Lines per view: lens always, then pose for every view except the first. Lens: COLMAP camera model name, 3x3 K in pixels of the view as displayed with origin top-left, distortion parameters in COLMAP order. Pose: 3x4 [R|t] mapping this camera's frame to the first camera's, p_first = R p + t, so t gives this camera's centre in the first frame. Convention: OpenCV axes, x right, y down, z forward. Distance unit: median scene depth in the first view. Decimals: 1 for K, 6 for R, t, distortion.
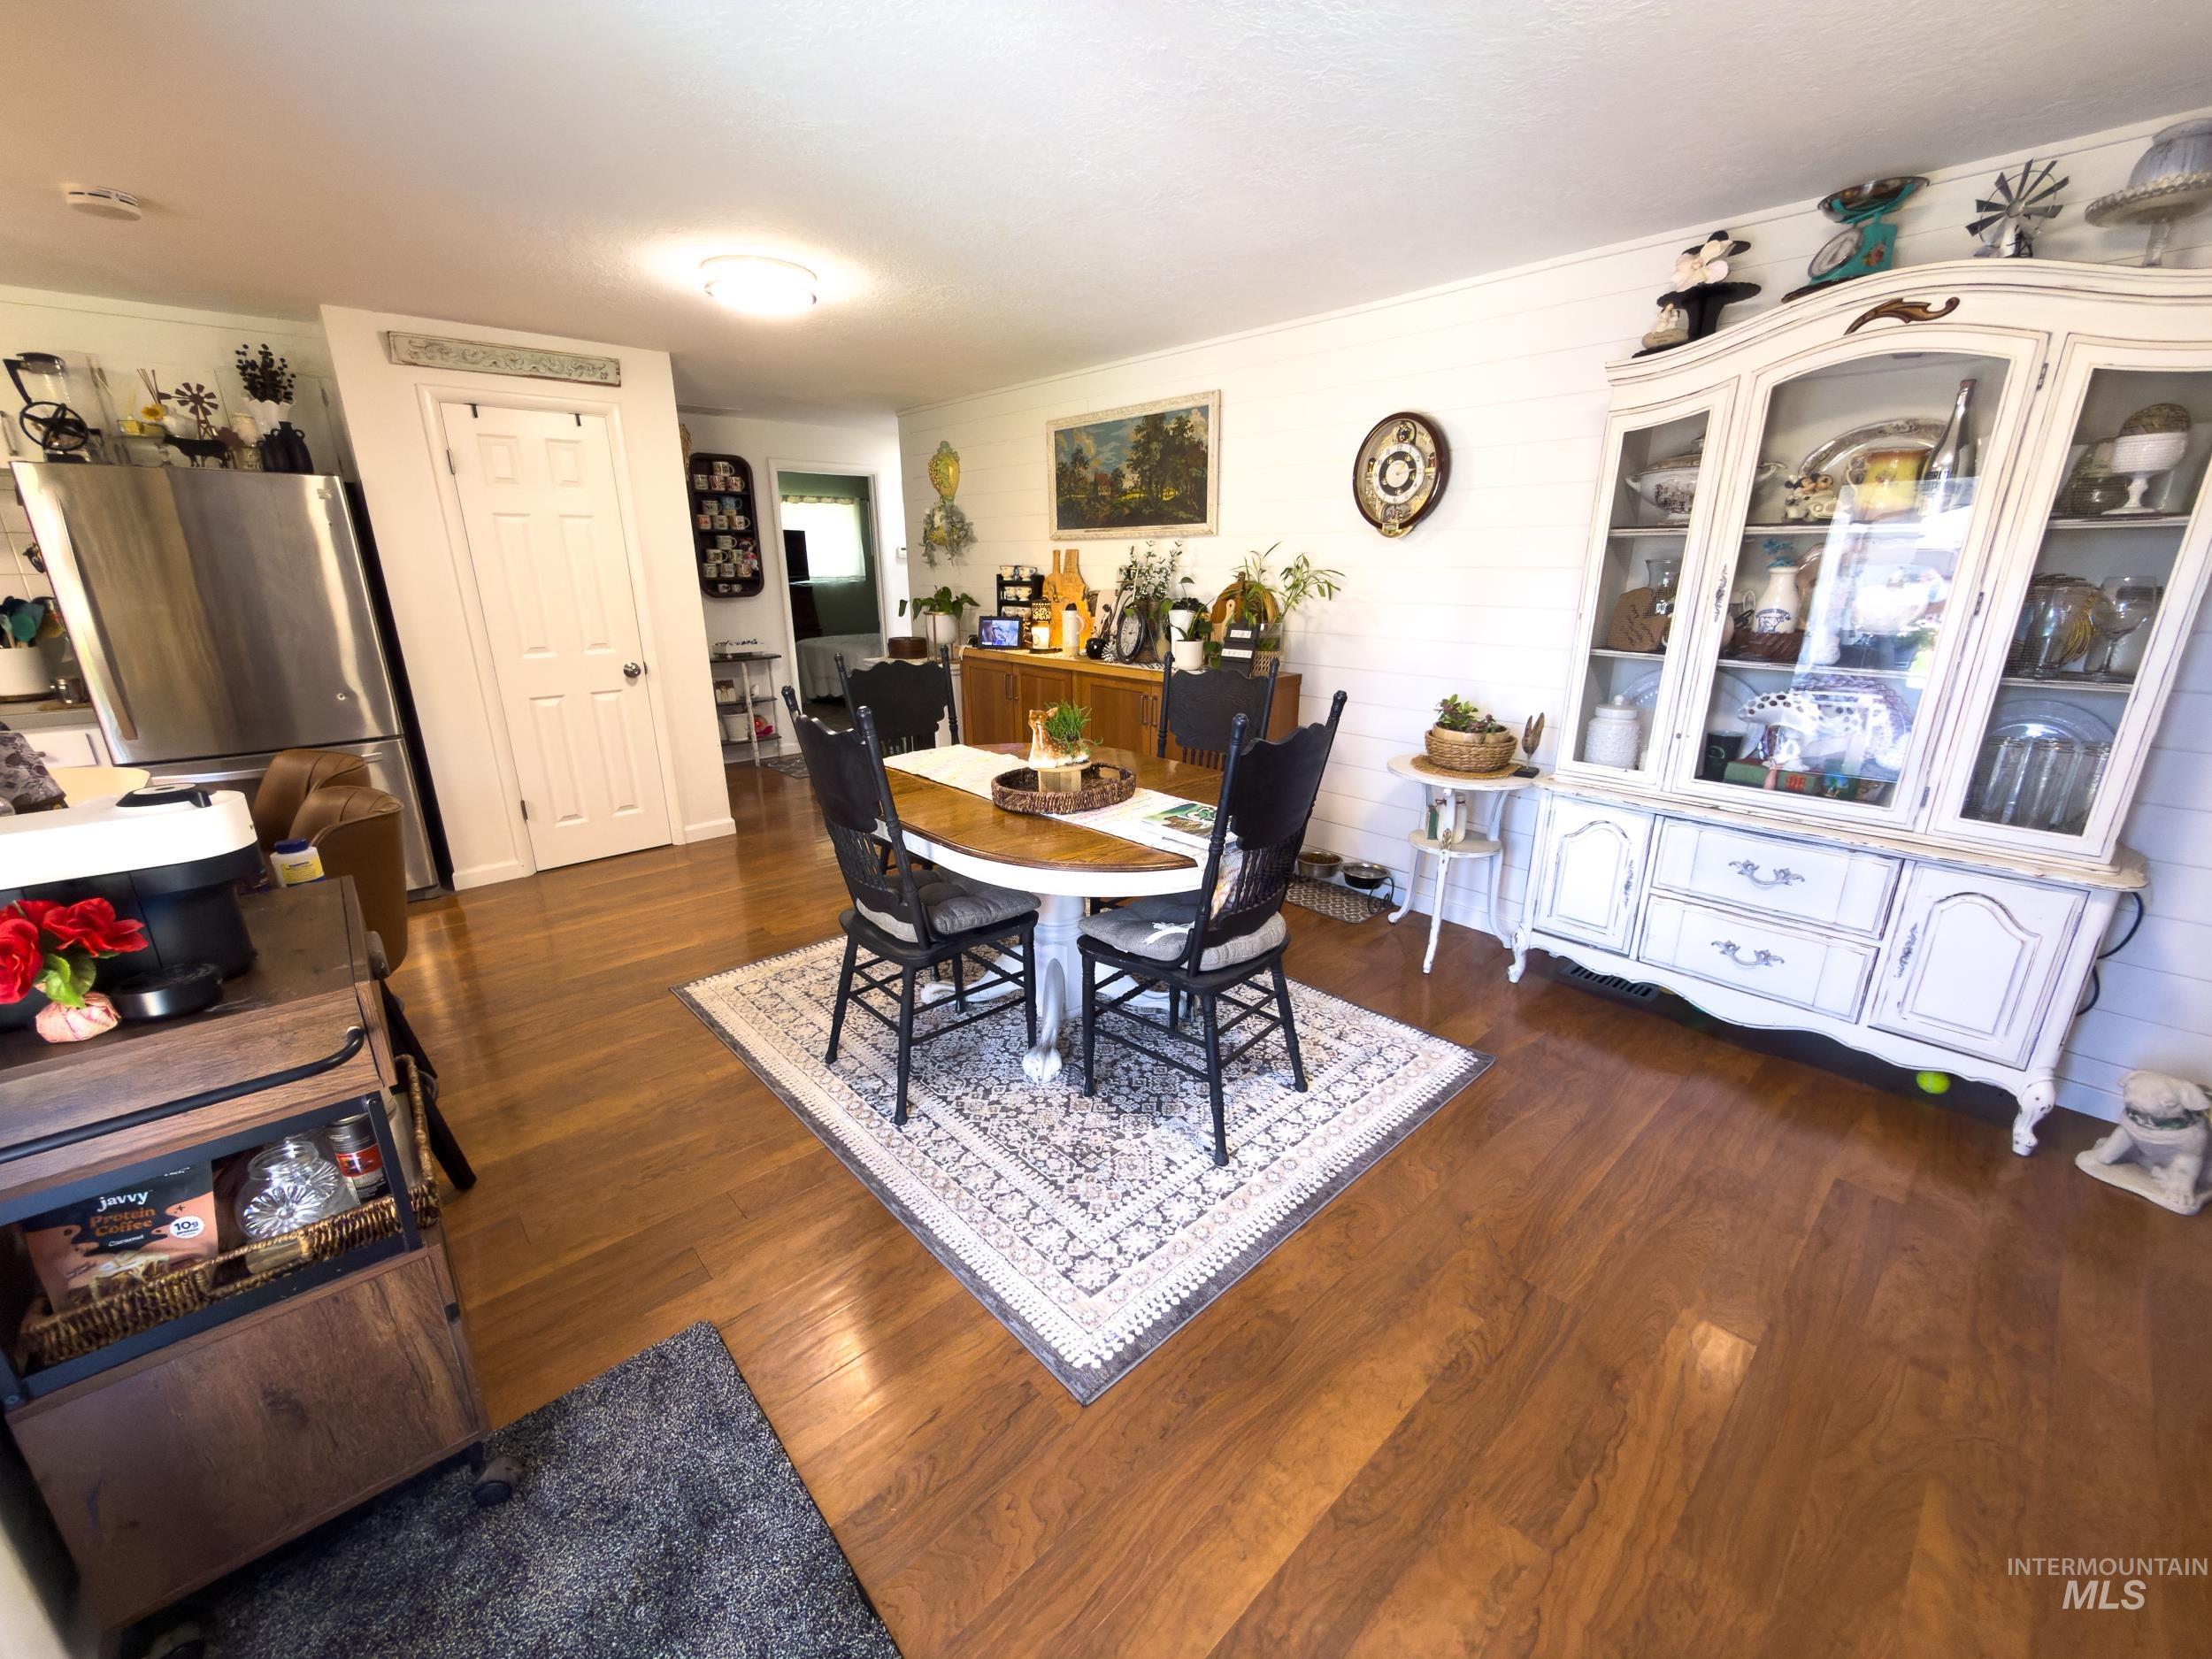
lens RADIAL K [[883.2, 0, 1106.0], [0, 883.2, 829.5], [0, 0, 1]] dist [0.001148, 0.000163]
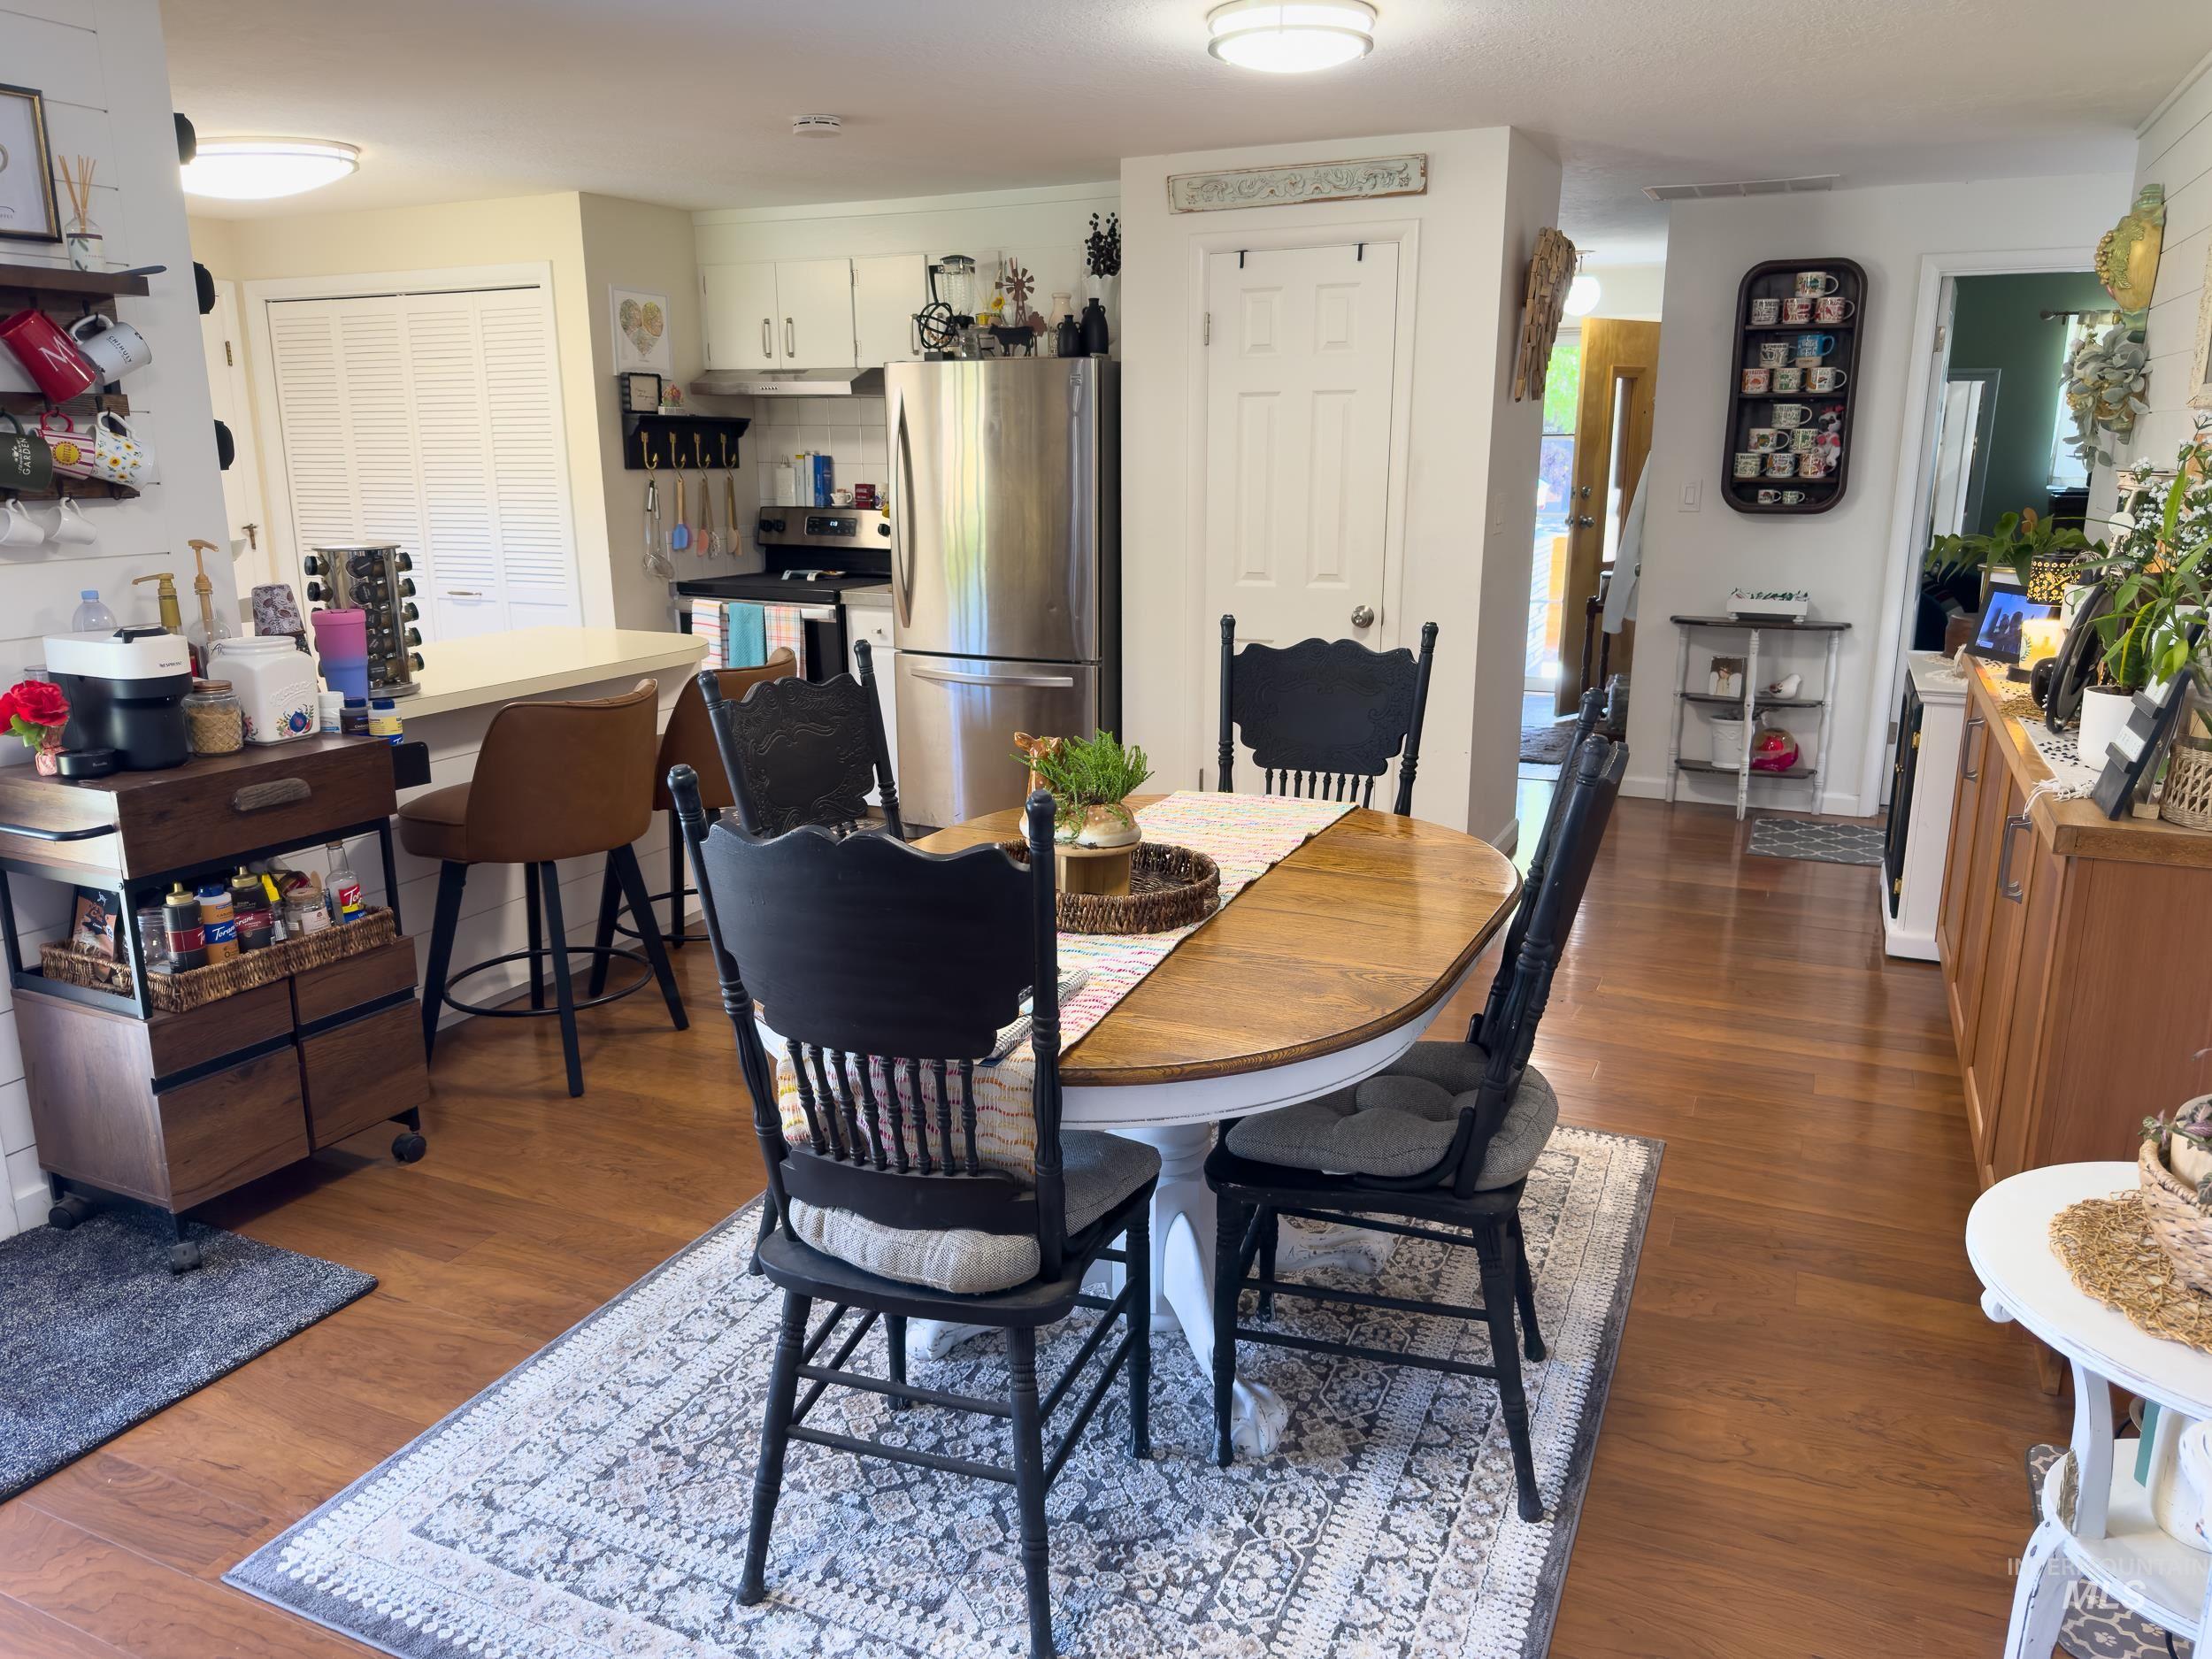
lens RADIAL K [[1548.1, 0, 1106.0], [0, 1548.1, 829.5], [0, 0, 1]] dist [0.139368, -0.261155]
pose [[0.390724, 0.225692, -0.892411, 0.561684], [-0.268135, 0.955341, 0.124210, -0.140908], [0.880590, 0.190754, 0.433791, 0.403242]]
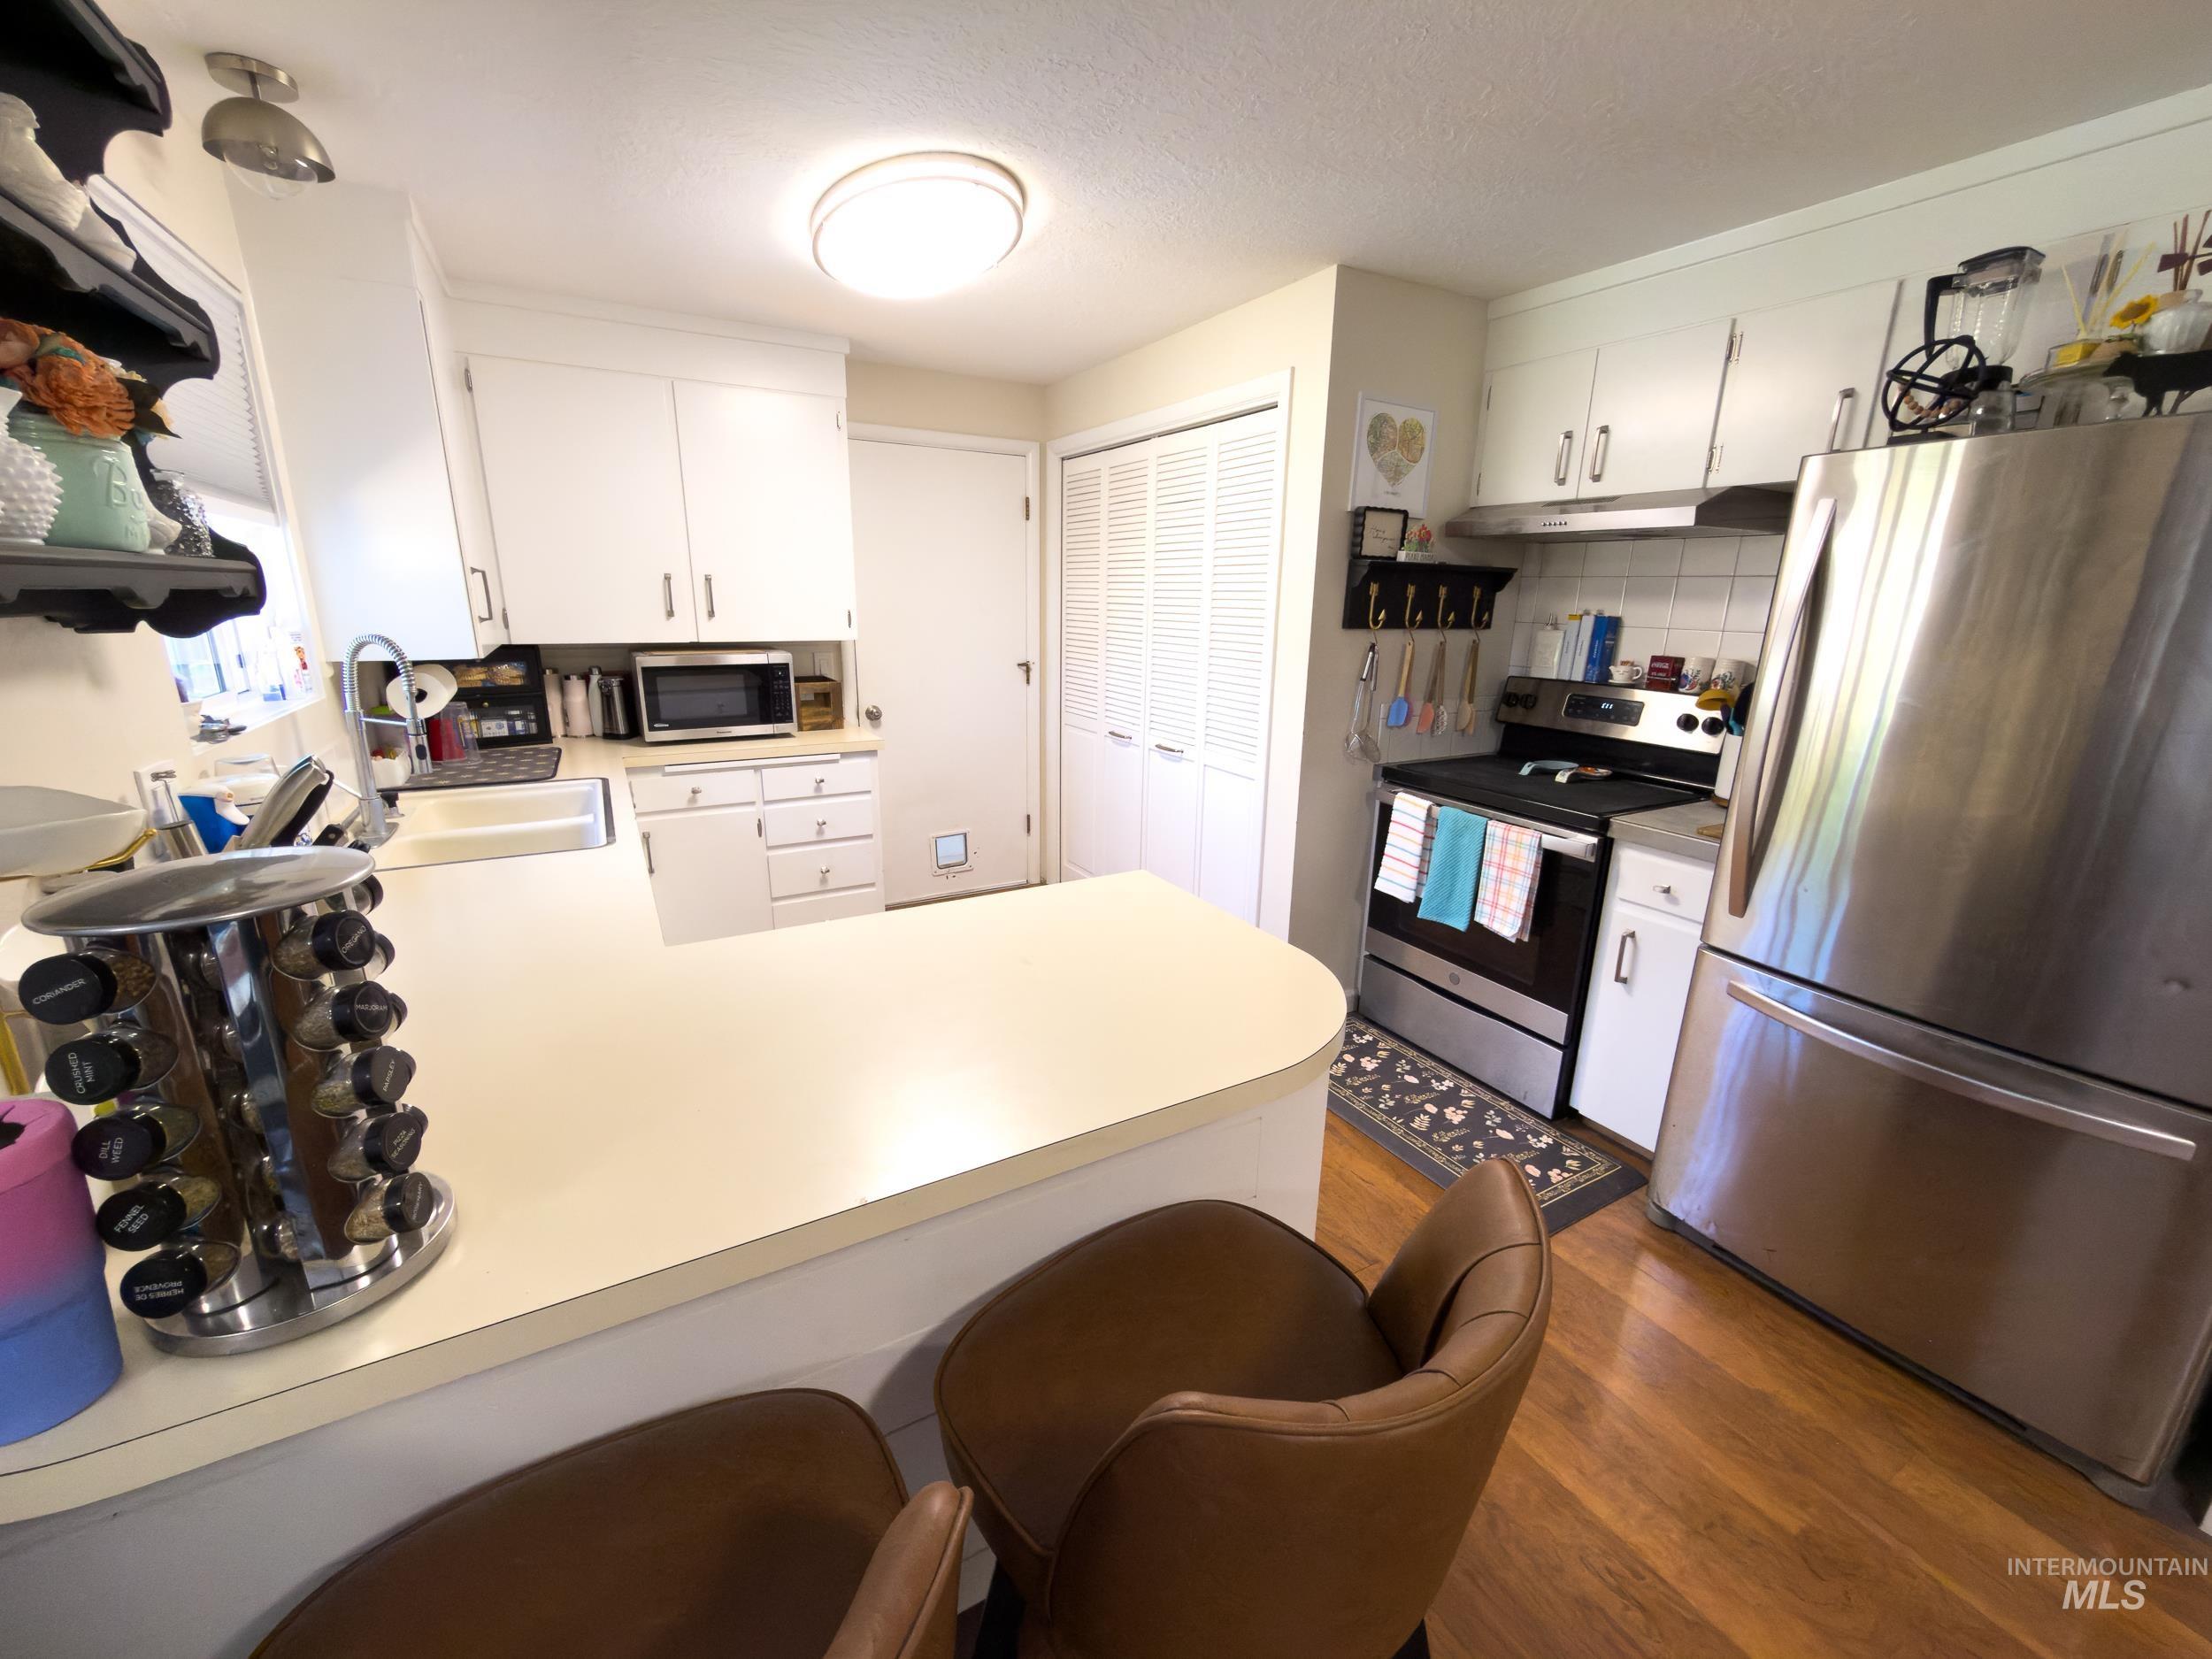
lens RADIAL K [[883.2, 0, 1106.0], [0, 883.2, 829.5], [0, 0, 1]] dist [0.001148, 0.000163]
pose [[-0.224450, 0.255768, -0.940322, -0.405231], [-0.300240, 0.899851, 0.316425, -0.185959], [0.927081, 0.353344, -0.125180, 0.571610]]
